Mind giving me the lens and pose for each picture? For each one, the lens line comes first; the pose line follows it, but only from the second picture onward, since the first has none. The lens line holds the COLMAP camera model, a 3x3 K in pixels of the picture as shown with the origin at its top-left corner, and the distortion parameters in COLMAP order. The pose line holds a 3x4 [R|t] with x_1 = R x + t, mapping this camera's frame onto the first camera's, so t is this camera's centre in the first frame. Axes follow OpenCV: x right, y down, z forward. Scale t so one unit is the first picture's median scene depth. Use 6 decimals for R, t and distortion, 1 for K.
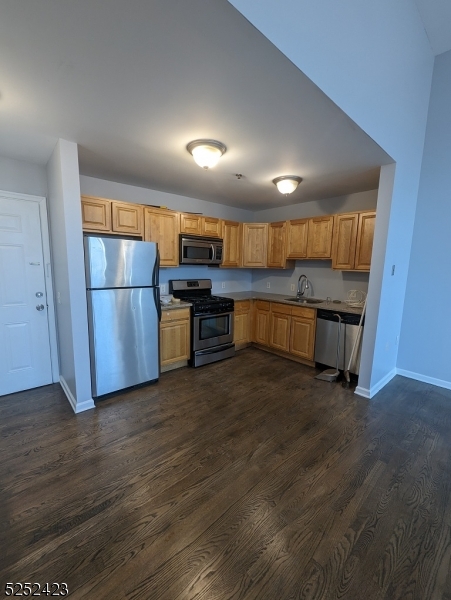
lens RADIAL K [[248.3, 0, 224.8], [0, 248.3, 300.1], [0, 0, 1]] dist [-0.000563, -0.000363]
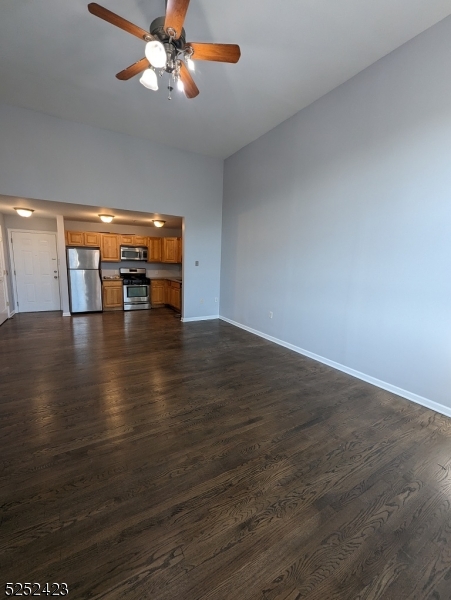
lens RADIAL K [[248.3, 0, 224.8], [0, 248.3, 300.7], [0, 0, 1]] dist [-0.000563, -0.000363]
pose [[0.981089, 0.033499, -0.190637, 1.165732], [-0.032318, 0.999434, 0.009301, 0.157485], [0.190841, -0.002964, 0.981617, -0.928311]]
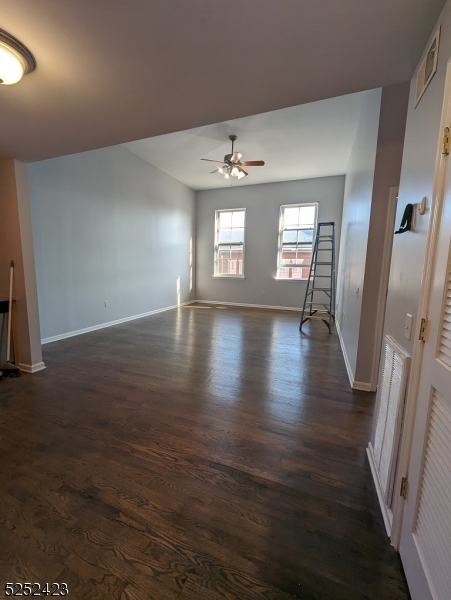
lens RADIAL K [[248.3, 0, 224.7], [0, 248.3, 300.8], [0, 0, 1]] dist [-0.000563, -0.000363]
pose [[-0.457491, -0.150595, 0.876369, -0.809593], [0.094258, 0.971789, 0.216198, -0.076405], [-0.884204, 0.181514, -0.430390, 0.769263]]
